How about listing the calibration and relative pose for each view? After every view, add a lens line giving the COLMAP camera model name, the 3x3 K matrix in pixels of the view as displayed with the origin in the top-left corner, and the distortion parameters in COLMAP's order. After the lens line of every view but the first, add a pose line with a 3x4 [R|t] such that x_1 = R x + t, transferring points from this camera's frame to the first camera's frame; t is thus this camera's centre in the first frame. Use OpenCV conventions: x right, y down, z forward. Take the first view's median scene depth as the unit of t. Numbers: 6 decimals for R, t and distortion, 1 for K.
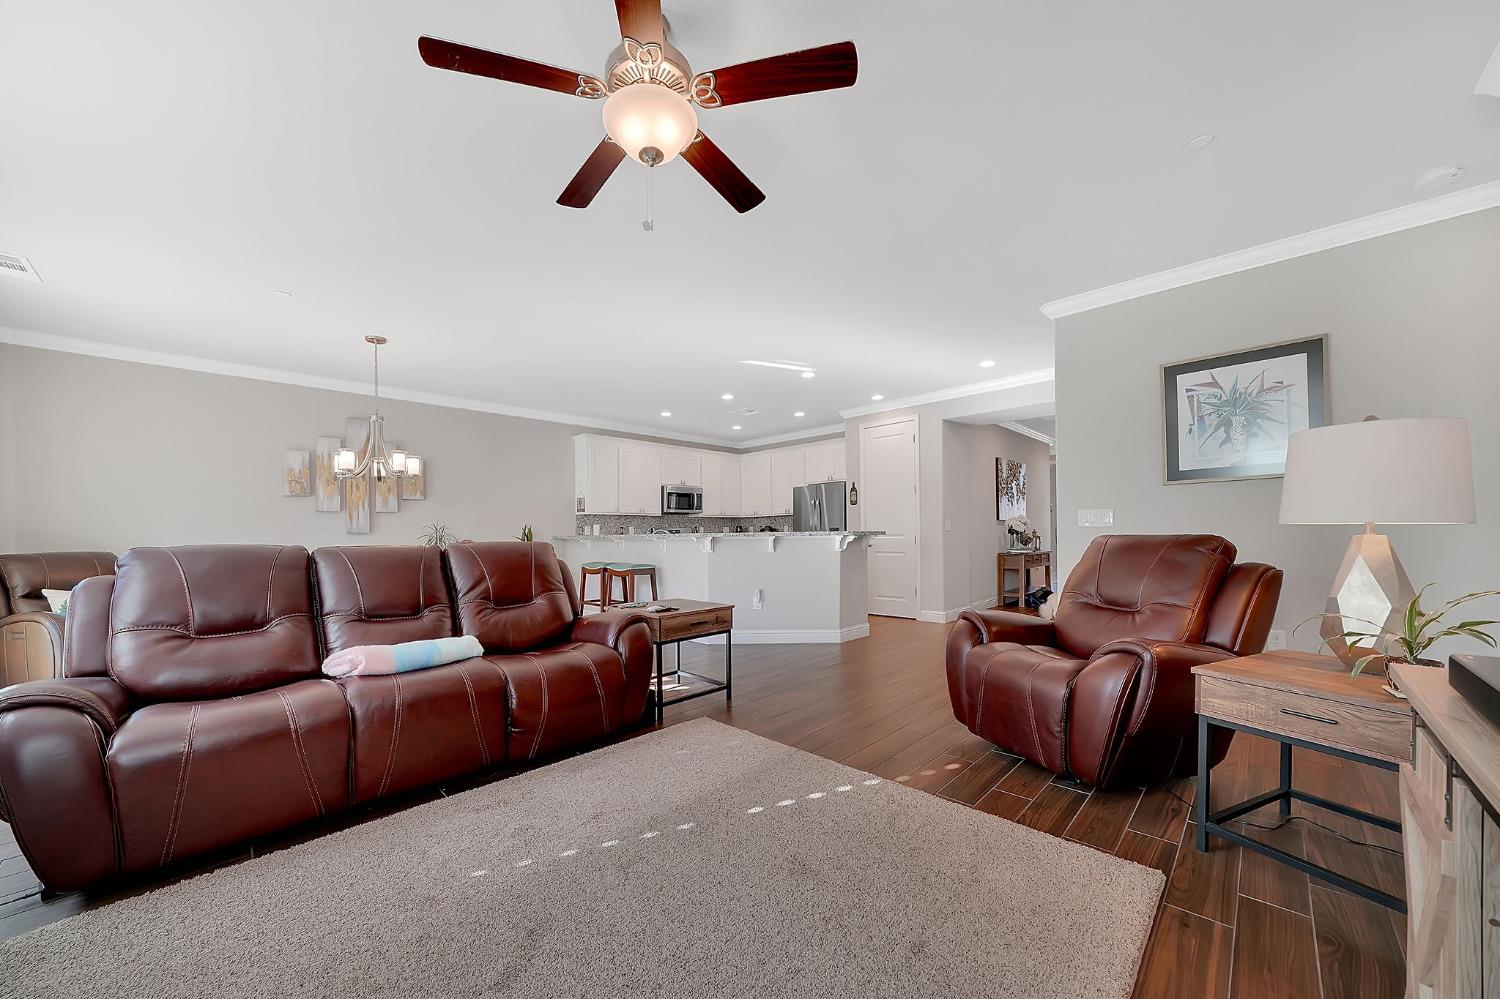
lens RADIAL K [[554.2, 0, 752.2], [0, 554.2, 533.9], [0, 0, 1]] dist [-0.016399, -0.000013]
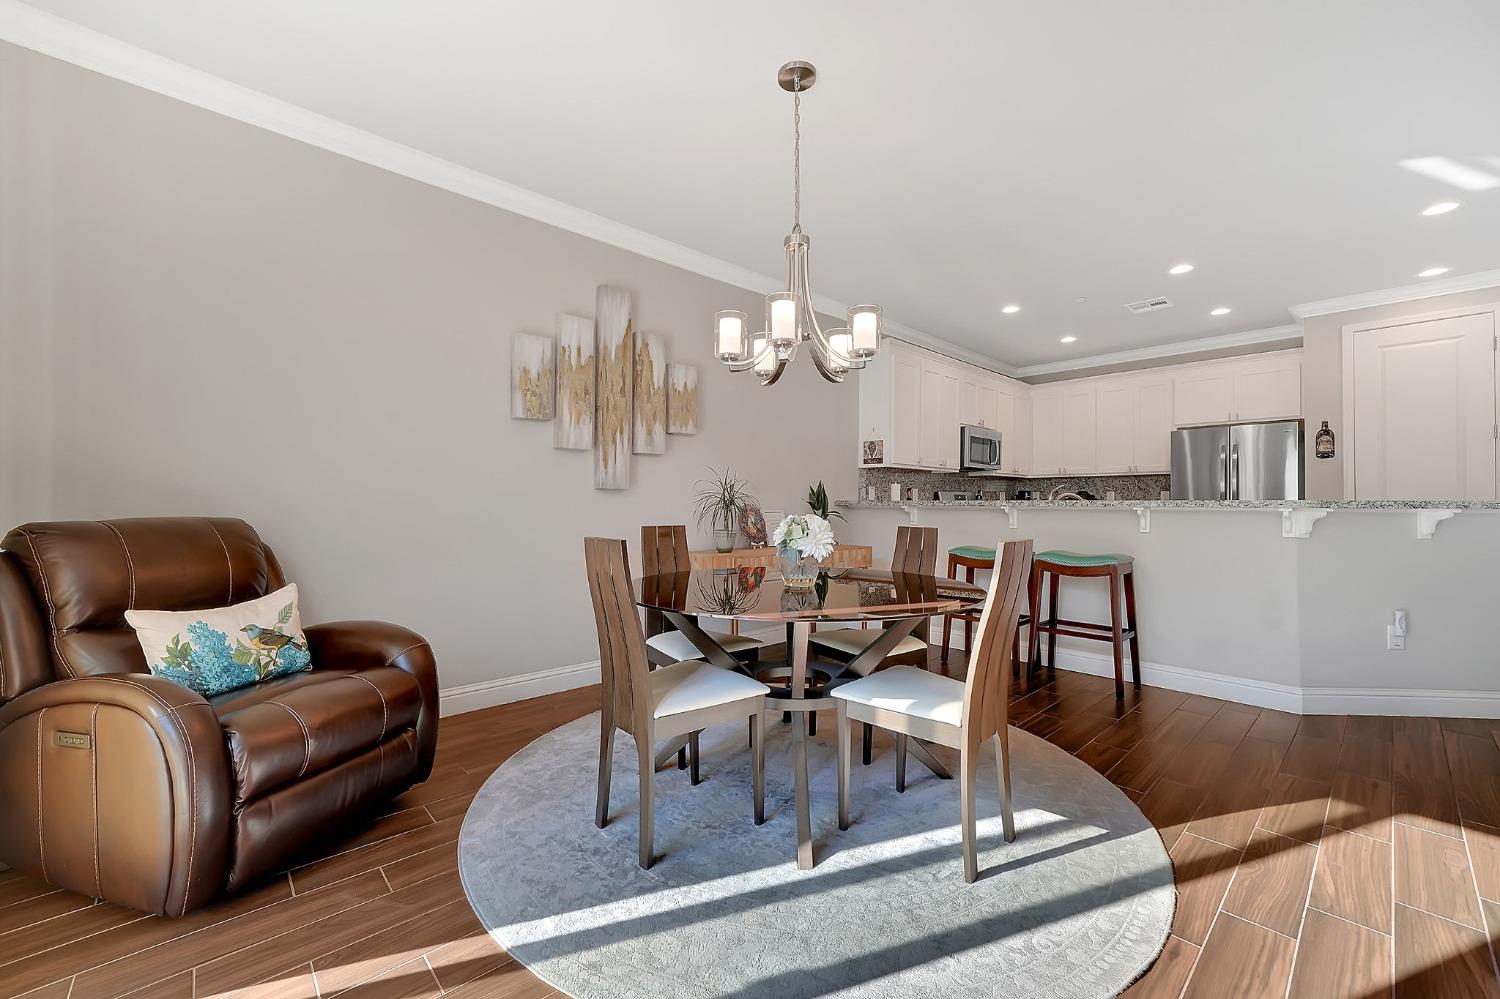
lens RADIAL K [[628.9, 0, 750.0], [0, 628.9, 499.5], [0, 0, 1]] dist [0.001201, 0.000064]
pose [[0.997791, 0.018360, -0.063846, -0.403376], [-0.018543, 0.999825, -0.002288, 0.006014], [0.063793, 0.003466, 0.997957, 0.273188]]
